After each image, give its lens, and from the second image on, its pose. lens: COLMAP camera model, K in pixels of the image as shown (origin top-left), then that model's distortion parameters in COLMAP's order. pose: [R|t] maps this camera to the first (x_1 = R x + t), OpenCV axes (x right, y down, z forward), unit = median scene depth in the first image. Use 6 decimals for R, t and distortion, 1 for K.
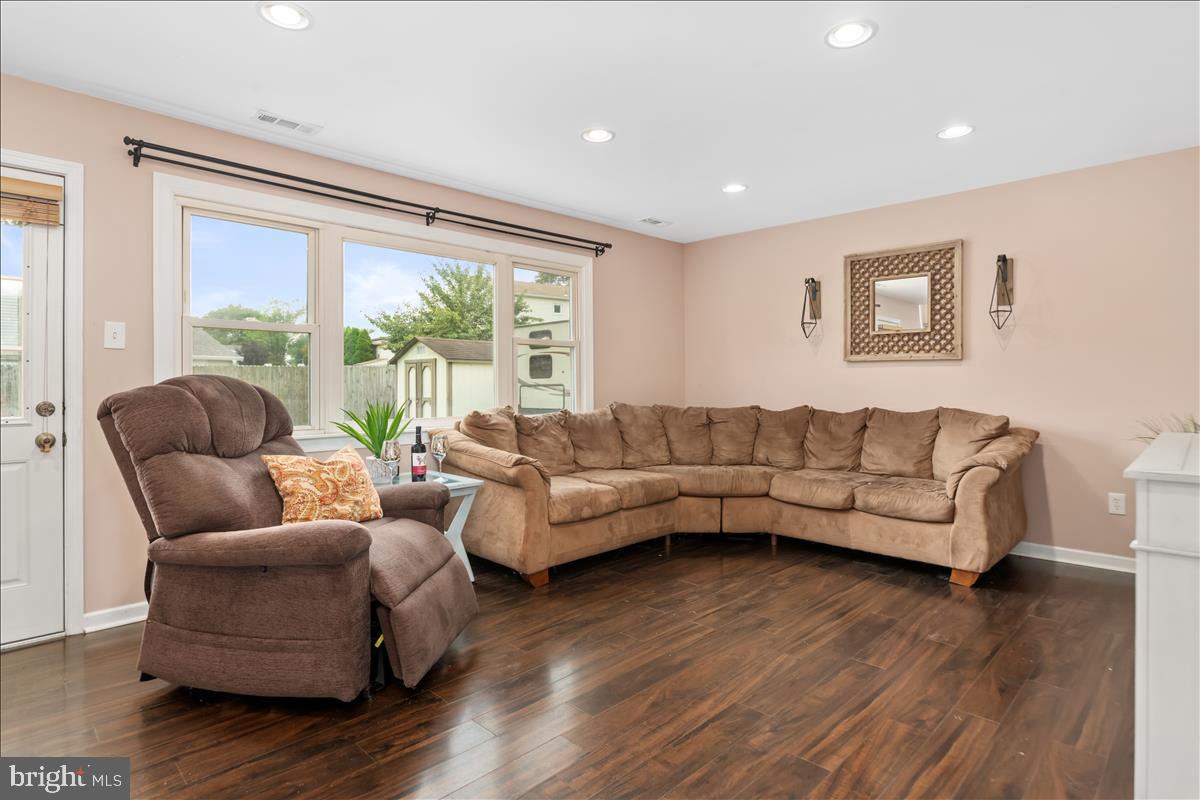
lens RADIAL K [[628.4, 0, 600.3], [0, 628.4, 392.1], [0, 0, 1]] dist [0.003359, -0.001473]
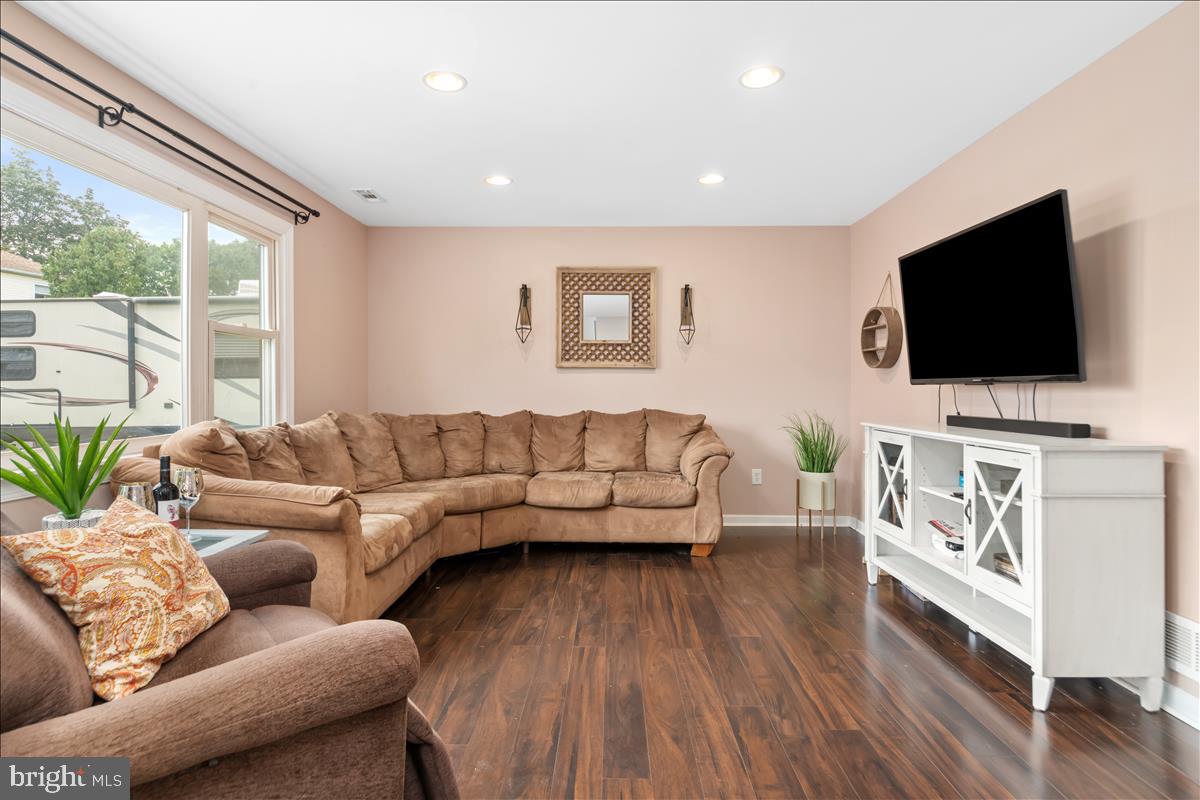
lens RADIAL K [[630.6, 0, 599.4], [0, 630.6, 391.3], [0, 0, 1]] dist [0.003338, -0.003473]
pose [[0.725130, -0.001055, 0.688611, -0.326806], [0.007953, 0.999945, -0.006844, -0.000992], [-0.688566, 0.010439, 0.725099, 0.213955]]
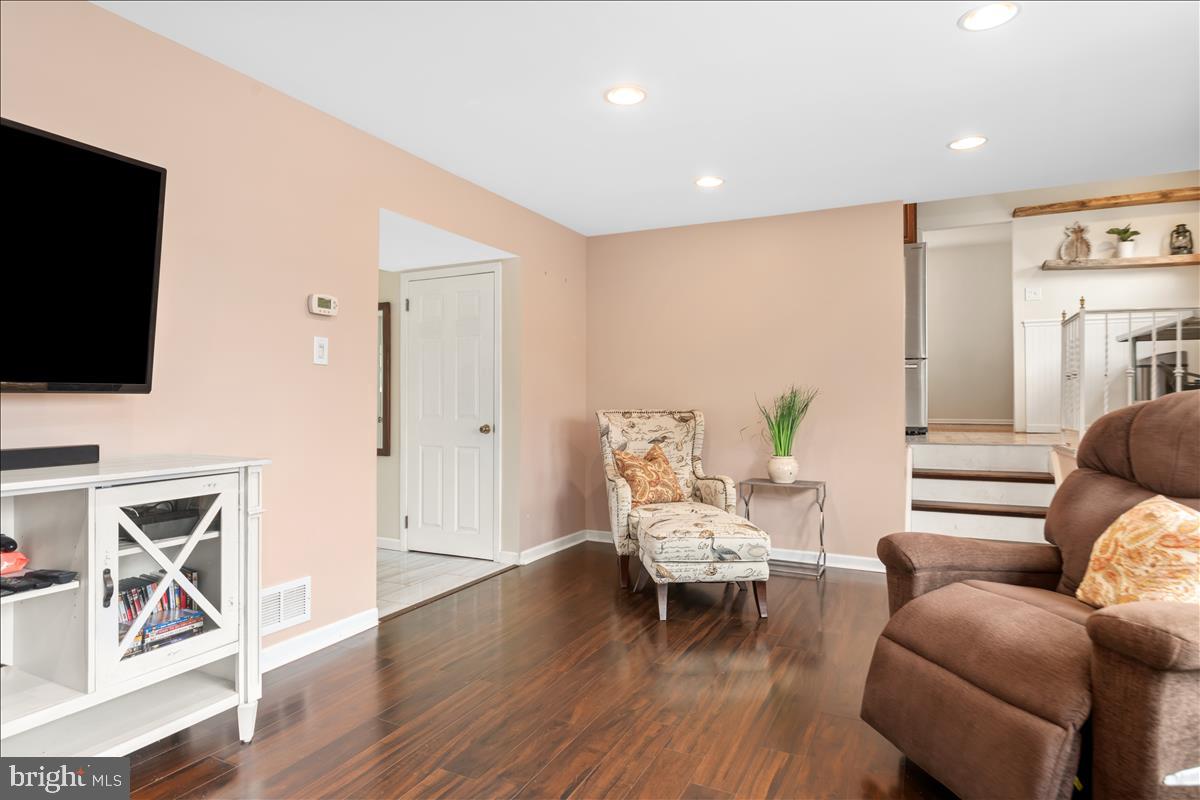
lens RADIAL K [[672.6, 0, 599.7], [0, 672.6, 398.3], [0, 0, 1]] dist [0.001276, 0.000338]
pose [[-0.948604, 0.000295, -0.316466, 0.203279], [-0.002154, 0.999970, 0.007388, -0.010639], [0.316459, 0.007690, -0.948575, 0.929495]]
